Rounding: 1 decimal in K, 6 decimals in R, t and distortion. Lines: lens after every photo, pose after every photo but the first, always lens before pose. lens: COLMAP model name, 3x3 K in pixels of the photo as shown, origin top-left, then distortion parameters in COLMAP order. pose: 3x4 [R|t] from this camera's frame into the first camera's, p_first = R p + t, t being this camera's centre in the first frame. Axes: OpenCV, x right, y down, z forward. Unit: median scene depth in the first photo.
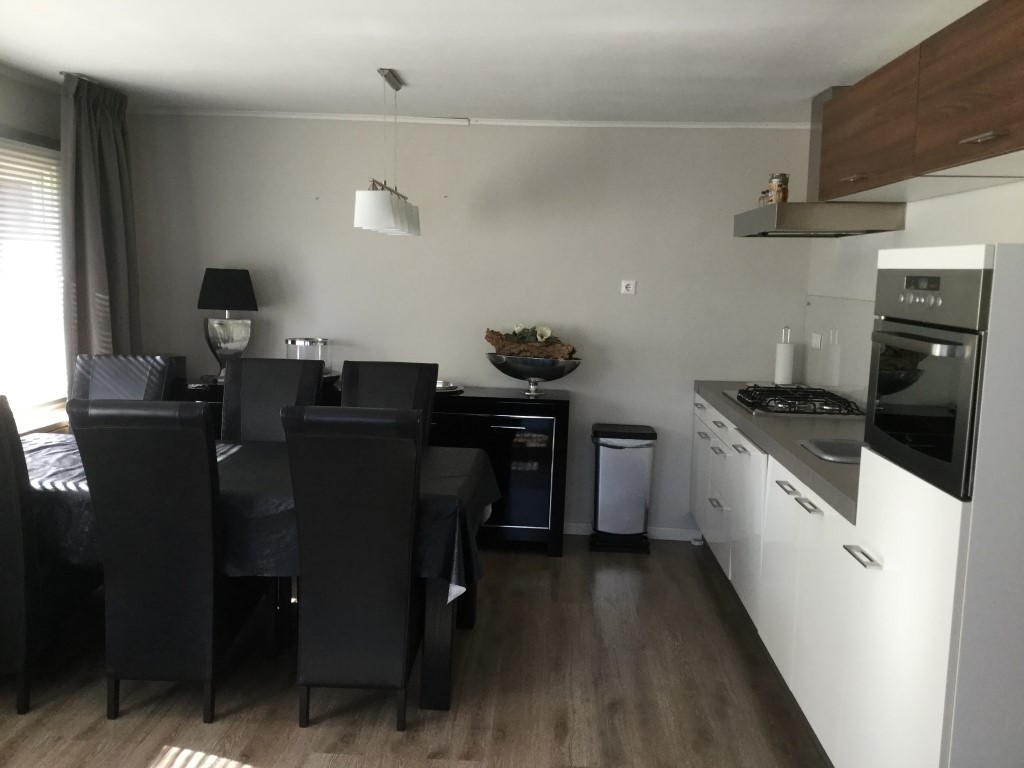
lens RADIAL K [[920.4, 0, 512.3], [0, 920.4, 389.2], [0, 0, 1]] dist [0.130260, -0.207666]
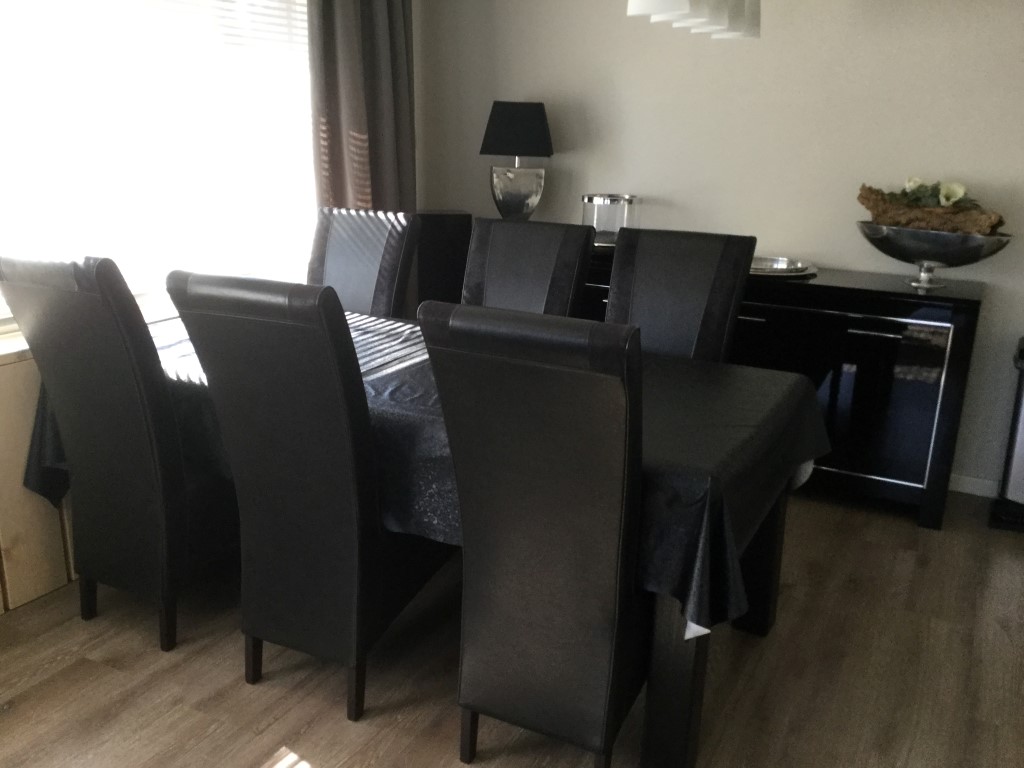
lens RADIAL K [[920.4, 0, 512.3], [0, 920.4, 389.2], [0, 0, 1]] dist [0.130260, -0.207666]
pose [[0.908352, 0.110473, -0.403352, 0.035009], [-0.049632, 0.986140, 0.158321, -0.013995], [0.415252, -0.123792, 0.901244, 0.263766]]
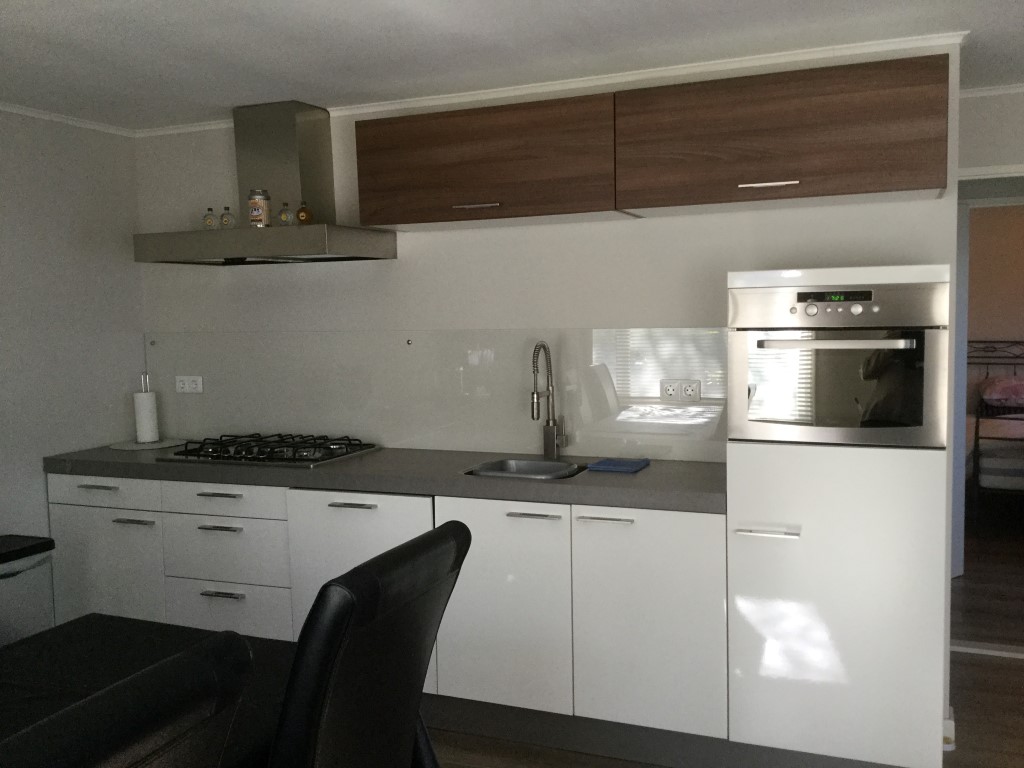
lens RADIAL K [[920.4, 0, 512.3], [0, 920.4, 389.2], [0, 0, 1]] dist [0.130260, -0.207666]
pose [[0.327377, -0.114437, 0.937938, -0.387331], [0.150757, 0.986249, 0.067712, -0.060369], [-0.932790, 0.119233, 0.340127, 0.426234]]
